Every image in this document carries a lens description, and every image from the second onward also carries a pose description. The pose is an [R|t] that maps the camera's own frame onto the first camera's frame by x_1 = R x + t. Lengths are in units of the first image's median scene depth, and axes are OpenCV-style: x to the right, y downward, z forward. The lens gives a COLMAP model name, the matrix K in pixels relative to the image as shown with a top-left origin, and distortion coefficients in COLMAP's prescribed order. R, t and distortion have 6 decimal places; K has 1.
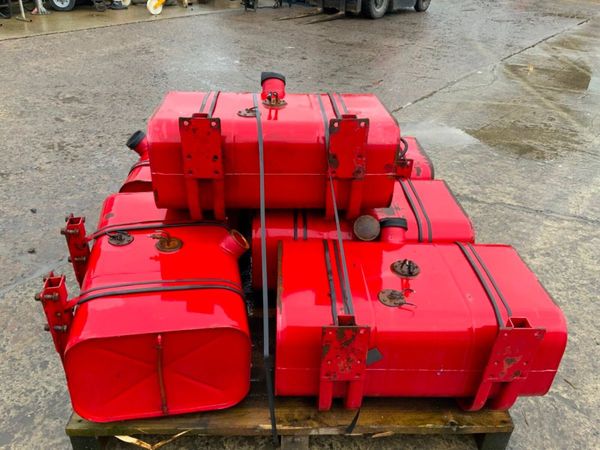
lens RADIAL K [[496.9, 0, 300.0], [0, 496.9, 225.0], [0, 0, 1]] dist [0.048558, -0.103450]
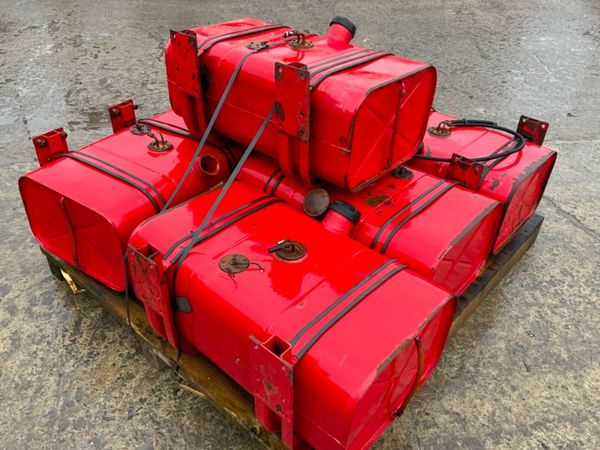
lens RADIAL K [[504.9, 0, 300.0], [0, 504.9, 225.0], [0, 0, 1]] dist [0.000343, -0.007938]
pose [[0.730626, 0.396819, -0.555626, 0.712734], [-0.364231, 0.914832, 0.174408, -0.116752], [0.577513, 0.074949, 0.812934, 0.295405]]
